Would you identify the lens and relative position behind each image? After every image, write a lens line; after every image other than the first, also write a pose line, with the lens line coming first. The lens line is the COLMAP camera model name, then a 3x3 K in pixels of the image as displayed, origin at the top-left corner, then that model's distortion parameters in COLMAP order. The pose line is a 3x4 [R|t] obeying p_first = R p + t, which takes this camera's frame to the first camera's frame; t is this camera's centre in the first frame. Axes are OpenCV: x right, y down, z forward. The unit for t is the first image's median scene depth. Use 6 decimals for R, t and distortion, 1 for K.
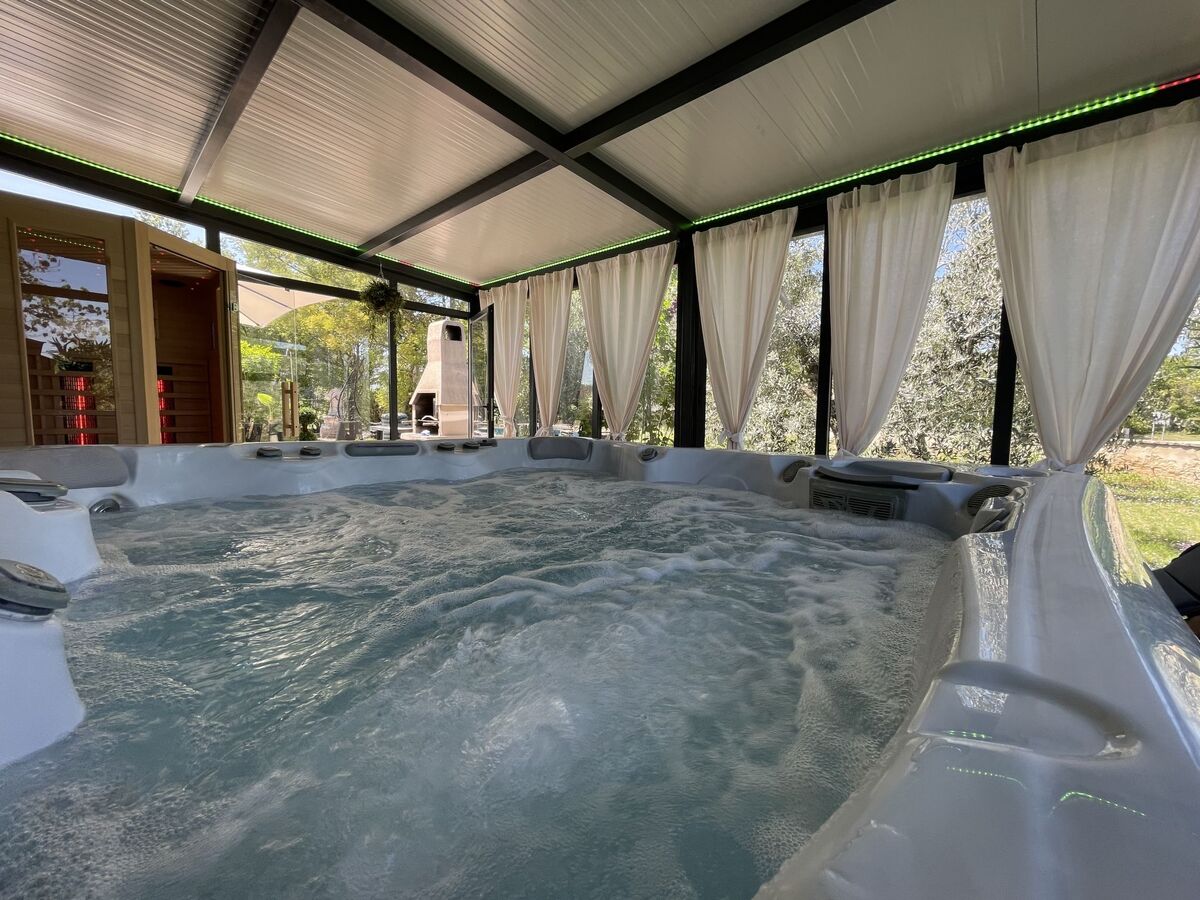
lens RADIAL K [[488.9, 0, 589.2], [0, 488.9, 447.8], [0, 0, 1]] dist [-0.003809, 0.000490]
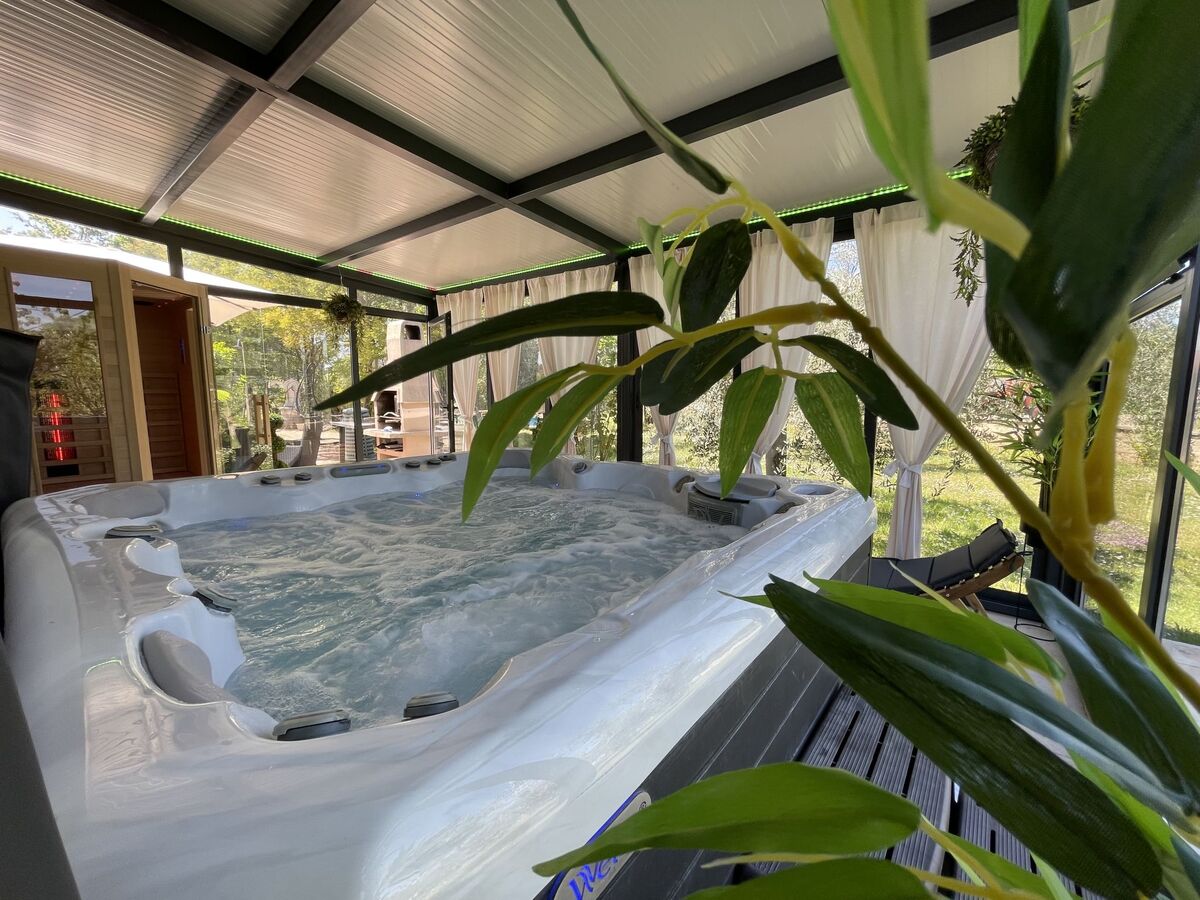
lens RADIAL K [[488.9, 0, 590.1], [0, 488.9, 450.1], [0, 0, 1]] dist [-0.003809, 0.000490]
pose [[0.997052, -0.018830, 0.074381, 0.035349], [0.015352, 0.998774, 0.047054, -0.056410], [-0.075176, -0.045774, 0.996119, -0.153200]]
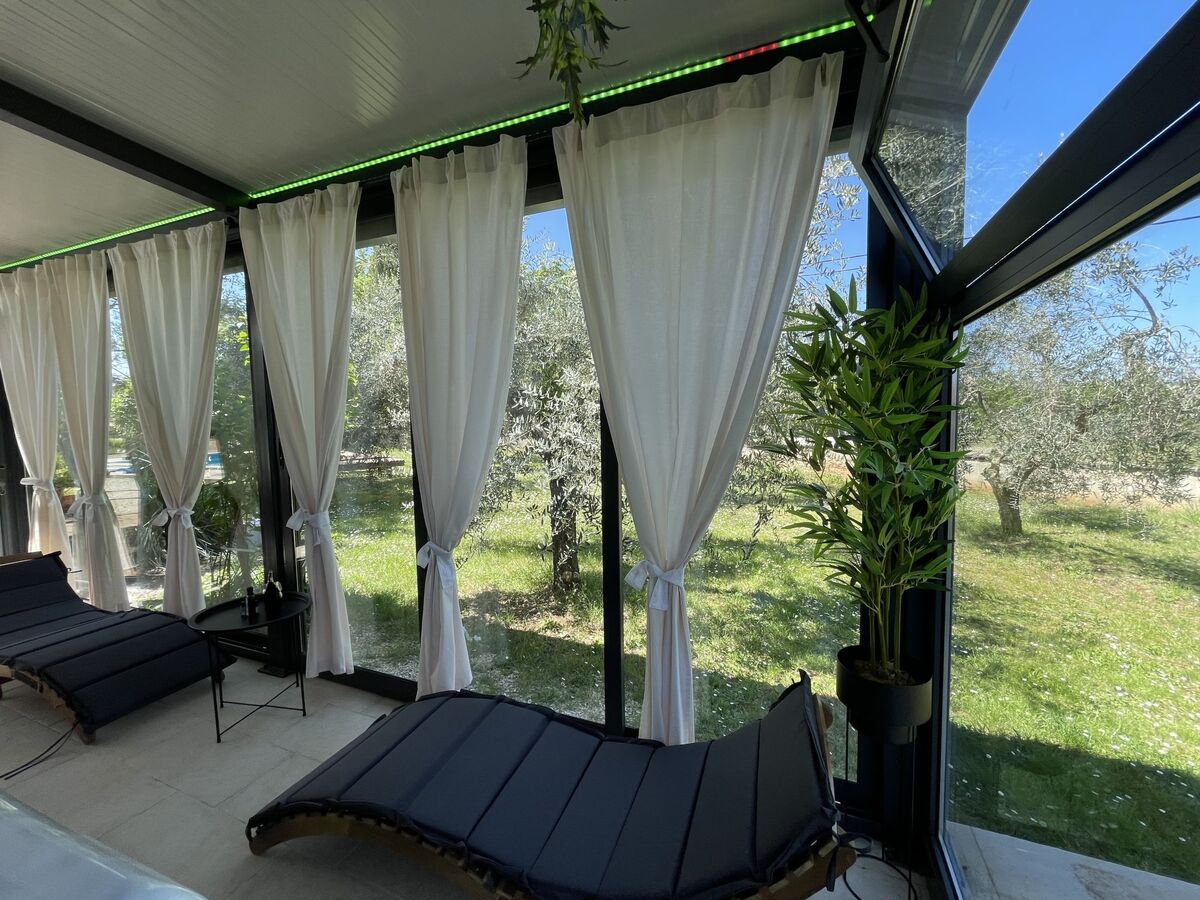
lens RADIAL K [[488.9, 0, 594.8], [0, 488.9, 448.1], [0, 0, 1]] dist [-0.003809, 0.000490]
pose [[0.935305, -0.038231, 0.351772, 0.462350], [0.046043, 0.998843, -0.013864, -0.100428], [-0.350835, 0.029164, 0.935983, 0.259860]]
